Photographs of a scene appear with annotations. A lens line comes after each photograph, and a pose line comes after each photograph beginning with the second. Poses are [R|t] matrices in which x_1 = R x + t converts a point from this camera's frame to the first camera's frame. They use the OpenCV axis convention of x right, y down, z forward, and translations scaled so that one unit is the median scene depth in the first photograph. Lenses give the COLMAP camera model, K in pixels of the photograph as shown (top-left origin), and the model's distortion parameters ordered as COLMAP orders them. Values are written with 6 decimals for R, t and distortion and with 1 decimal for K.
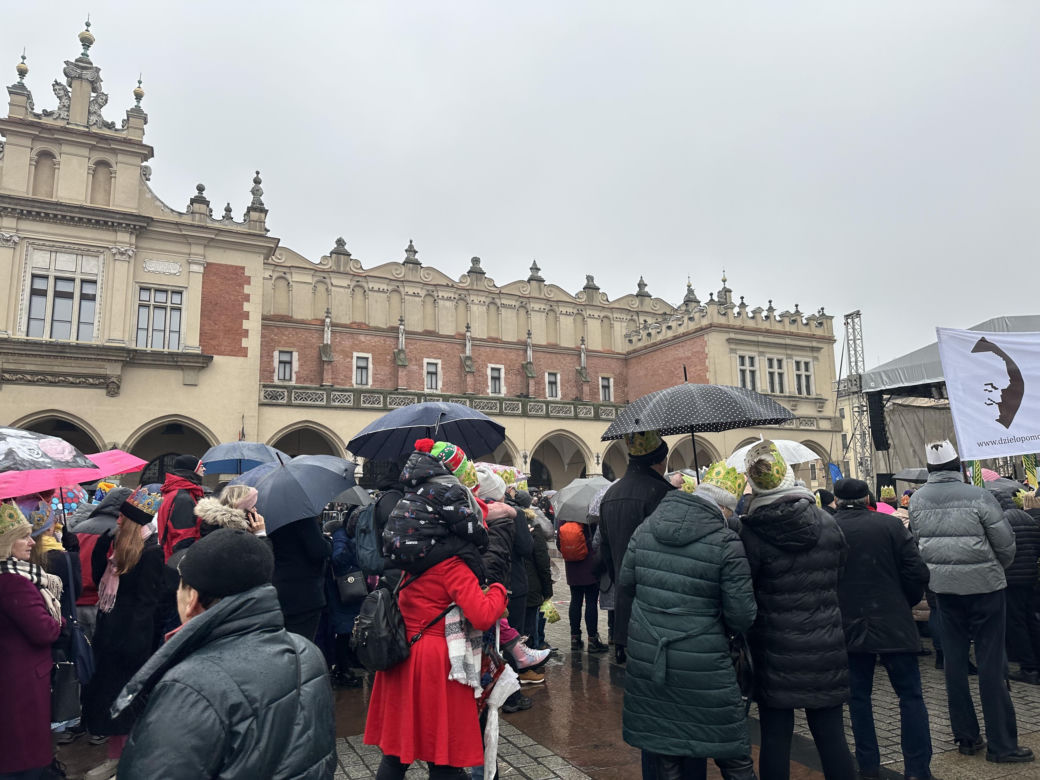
lens RADIAL K [[709.1, 0, 485.6], [0, 709.1, 388.1], [0, 0, 1]] dist [0.077306, -0.095352]
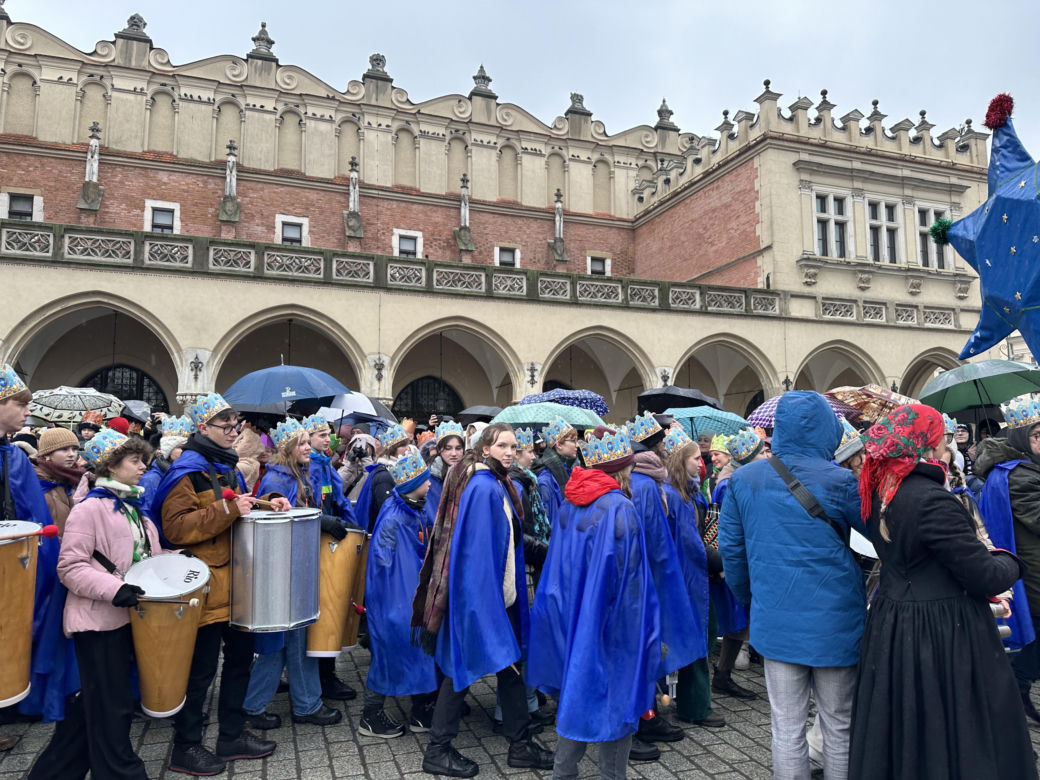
lens RADIAL K [[755.5, 0, 500.7], [0, 755.5, 391.5], [0, 0, 1]] dist [0.075380, -0.109376]
pose [[0.997028, -0.000766, -0.077036, 0.148853], [0.004953, 0.998519, 0.054177, 0.071735], [0.076880, -0.054397, 0.995555, 0.364632]]
